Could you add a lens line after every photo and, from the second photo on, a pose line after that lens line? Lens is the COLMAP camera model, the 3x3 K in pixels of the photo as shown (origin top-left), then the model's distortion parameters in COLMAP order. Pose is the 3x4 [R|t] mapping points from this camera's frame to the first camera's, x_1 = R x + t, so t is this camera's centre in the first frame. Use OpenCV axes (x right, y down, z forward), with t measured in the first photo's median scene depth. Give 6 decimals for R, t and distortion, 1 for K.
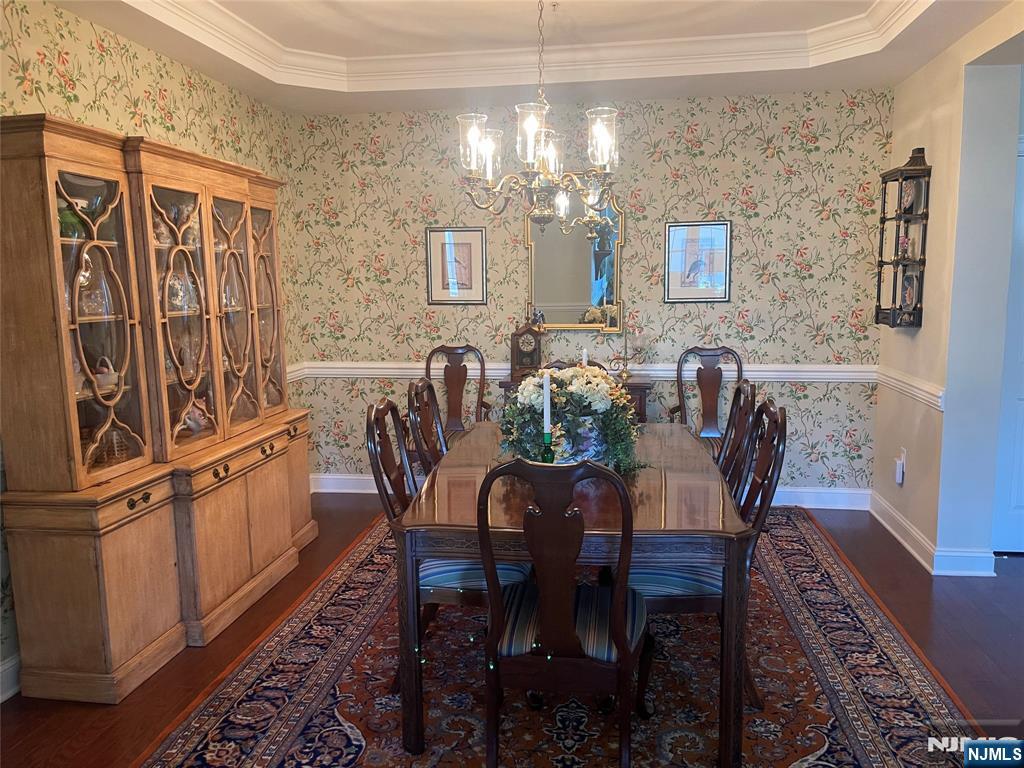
lens RADIAL K [[785.7, 0, 515.7], [0, 785.7, 386.1], [0, 0, 1]] dist [0.010376, -0.018521]
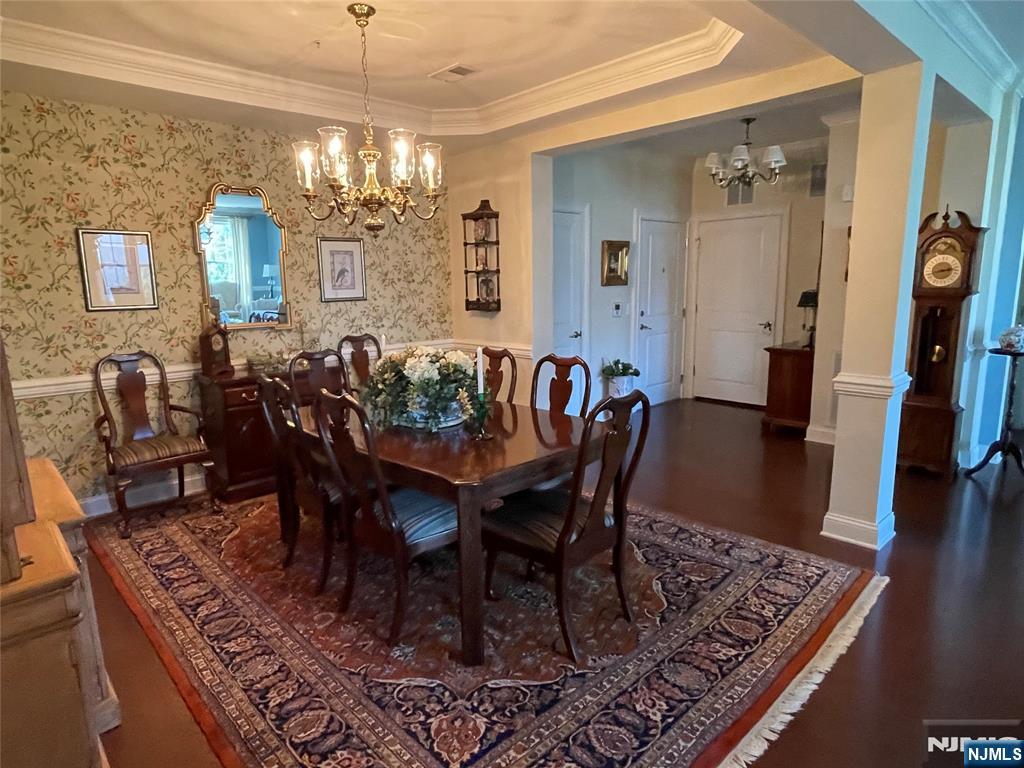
lens RADIAL K [[601.8, 0, 513.6], [0, 601.8, 379.3], [0, 0, 1]] dist [0.039460, -0.003418]
pose [[0.641009, -0.131366, 0.756208, -0.359870], [0.109968, 0.990798, 0.078903, -0.026760], [-0.759614, 0.032581, 0.649557, 0.146828]]
